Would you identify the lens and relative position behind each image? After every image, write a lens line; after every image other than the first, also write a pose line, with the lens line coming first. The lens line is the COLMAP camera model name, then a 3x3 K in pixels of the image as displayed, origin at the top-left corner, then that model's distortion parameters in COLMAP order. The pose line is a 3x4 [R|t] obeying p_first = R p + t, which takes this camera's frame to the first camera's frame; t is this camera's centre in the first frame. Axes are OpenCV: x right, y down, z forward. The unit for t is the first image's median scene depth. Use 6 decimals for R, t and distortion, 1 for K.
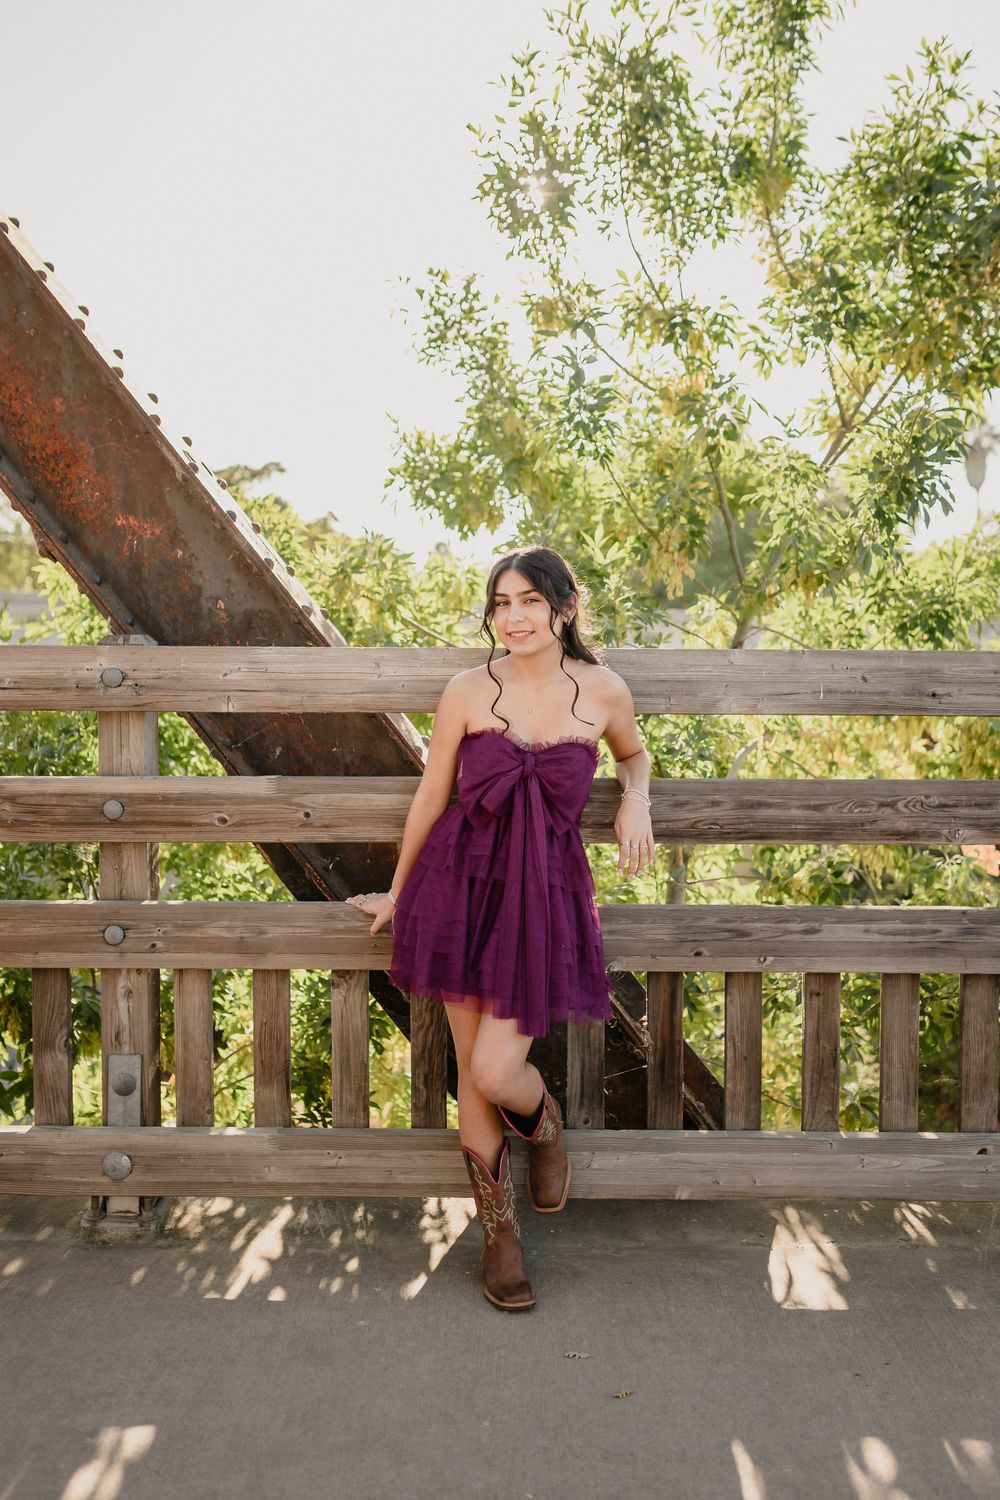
lens RADIAL K [[1464.4, 0, 498.9], [0, 1464.4, 726.5], [0, 0, 1]] dist [0.006034, 0.018579]
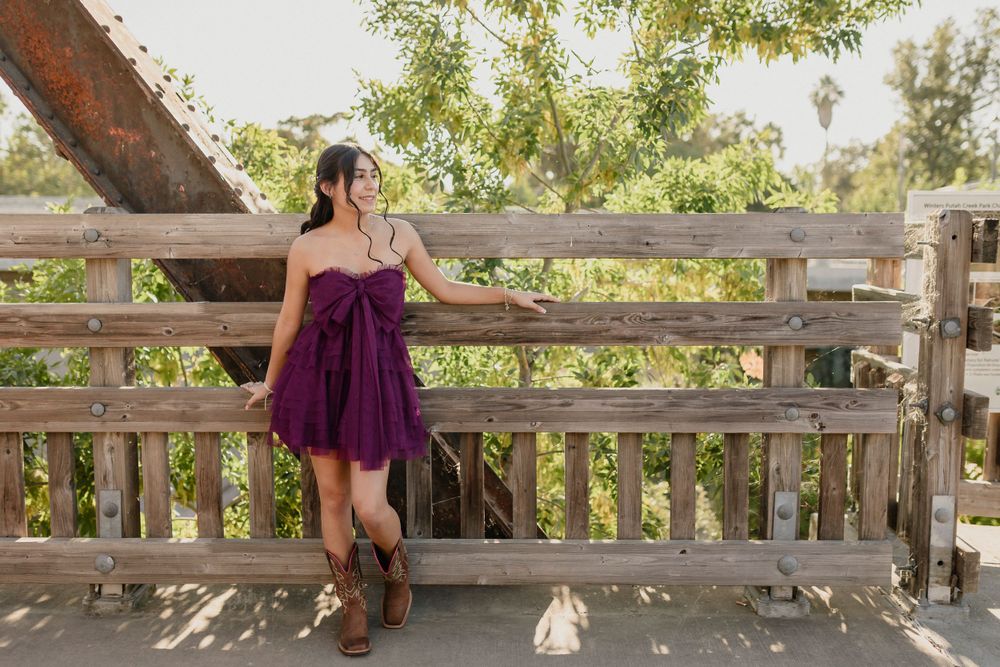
lens RADIAL K [[976.2, 0, 565.6], [0, 976.2, 336.1], [0, 0, 1]] dist [0.006034, 0.018579]
pose [[0.999917, -0.005294, -0.011737, 0.221057], [0.005683, 0.999427, 0.033371, 0.037070], [0.011554, -0.033434, 0.999374, 0.016175]]
